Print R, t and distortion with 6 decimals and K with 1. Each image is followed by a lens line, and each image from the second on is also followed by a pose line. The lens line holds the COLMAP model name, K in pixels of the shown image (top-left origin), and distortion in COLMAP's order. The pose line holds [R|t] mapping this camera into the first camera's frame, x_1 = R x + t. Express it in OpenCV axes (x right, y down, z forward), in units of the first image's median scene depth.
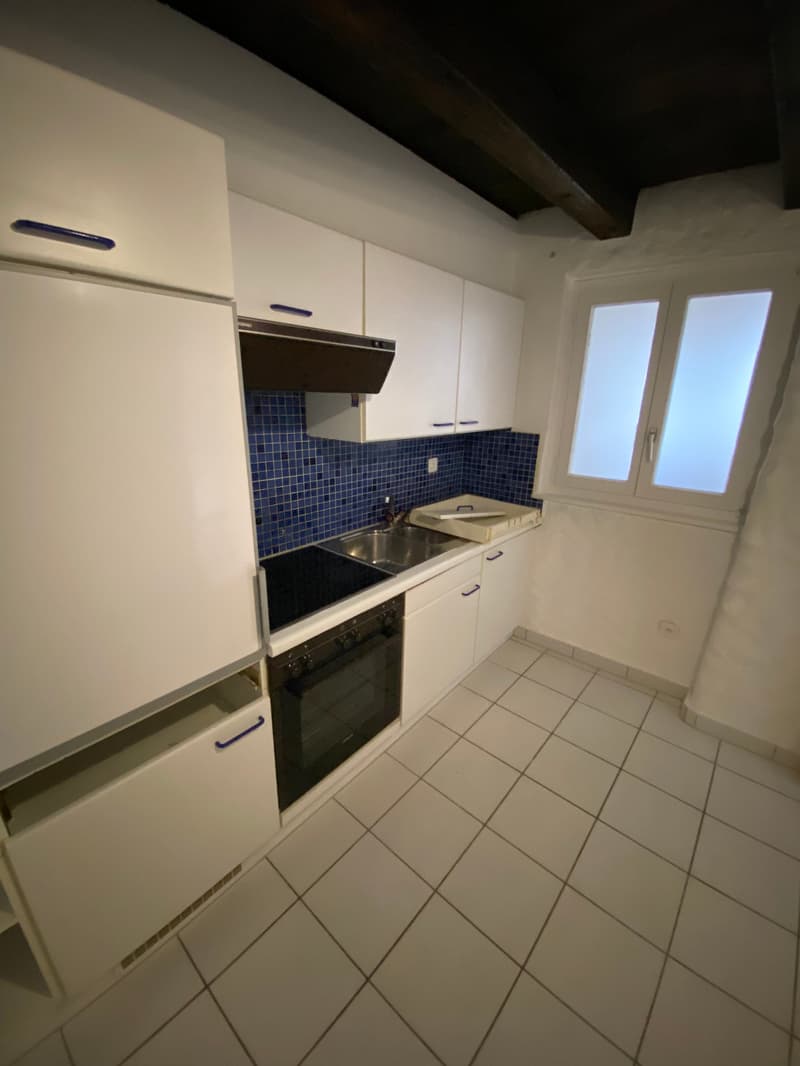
lens RADIAL K [[438.3, 0, 396.4], [0, 438.3, 528.3], [0, 0, 1]] dist [0.001712, -0.000499]
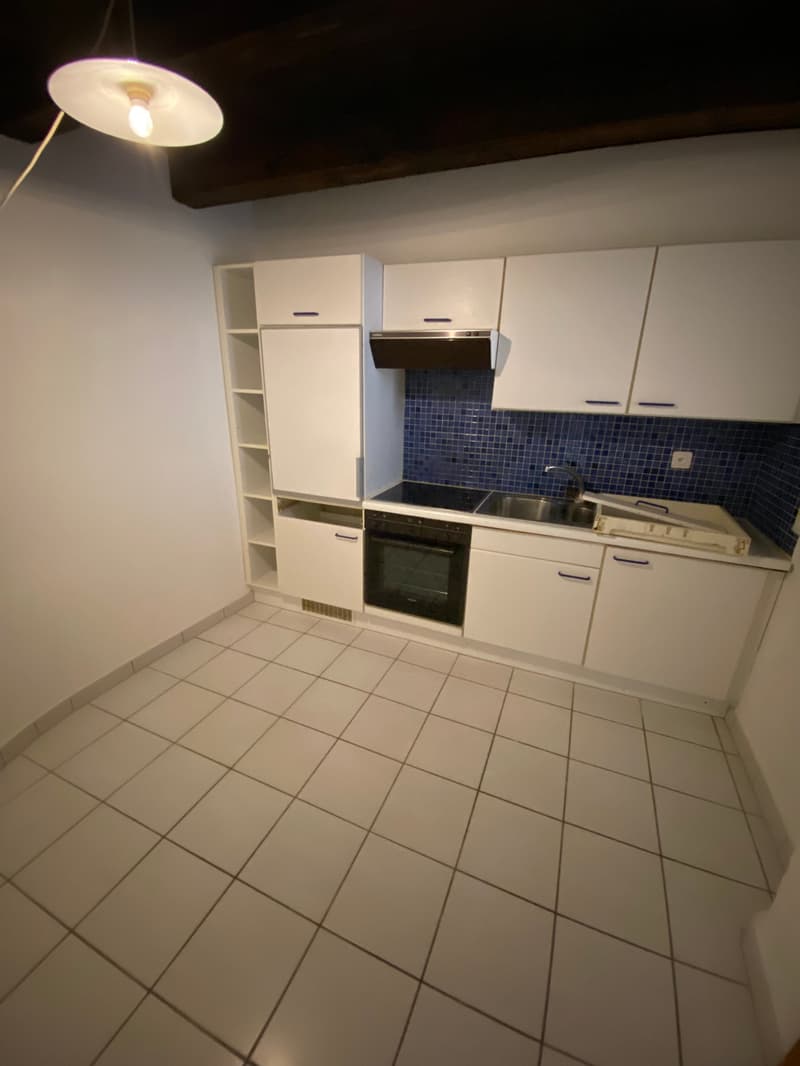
lens RADIAL K [[438.3, 0, 391.2], [0, 438.3, 540.4], [0, 0, 1]] dist [0.001712, -0.000499]
pose [[0.286463, 0.308825, -0.906954, 0.981043], [-0.294951, 0.929078, 0.223198, -0.030463], [0.911561, 0.203569, 0.357235, 0.287740]]
